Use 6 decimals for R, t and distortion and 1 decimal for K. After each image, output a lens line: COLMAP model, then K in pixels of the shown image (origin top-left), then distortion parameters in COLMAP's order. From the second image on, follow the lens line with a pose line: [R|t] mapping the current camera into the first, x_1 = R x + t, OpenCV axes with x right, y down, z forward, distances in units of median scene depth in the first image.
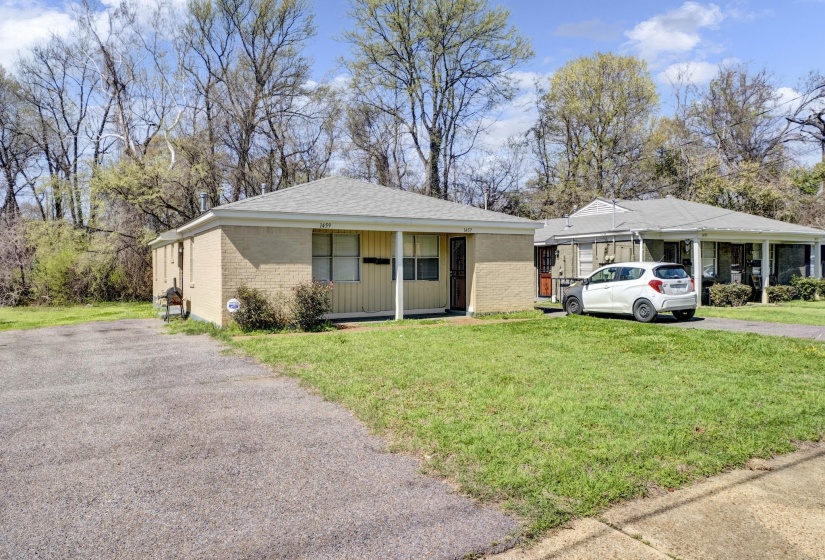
lens RADIAL K [[547.0, 0, 412.5], [0, 547.0, 280.0], [0, 0, 1]] dist [-0.006990, -0.001790]
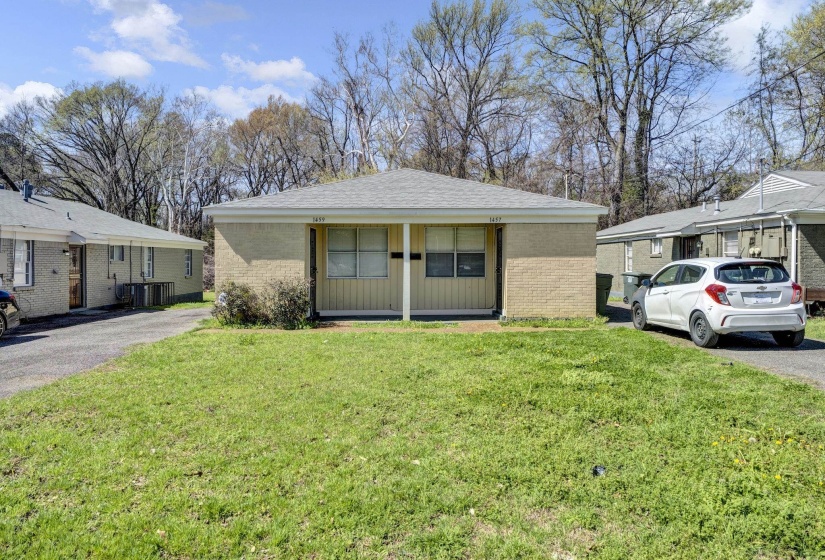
lens RADIAL K [[500.5, 0, 412.5], [0, 500.5, 280.0], [0, 0, 1]] dist [-0.000182, -0.000653]
pose [[0.890440, 0.021297, -0.454603, 0.361337], [-0.013201, 0.999693, 0.020977, -0.012678], [0.454910, -0.012678, 0.890447, 0.260363]]
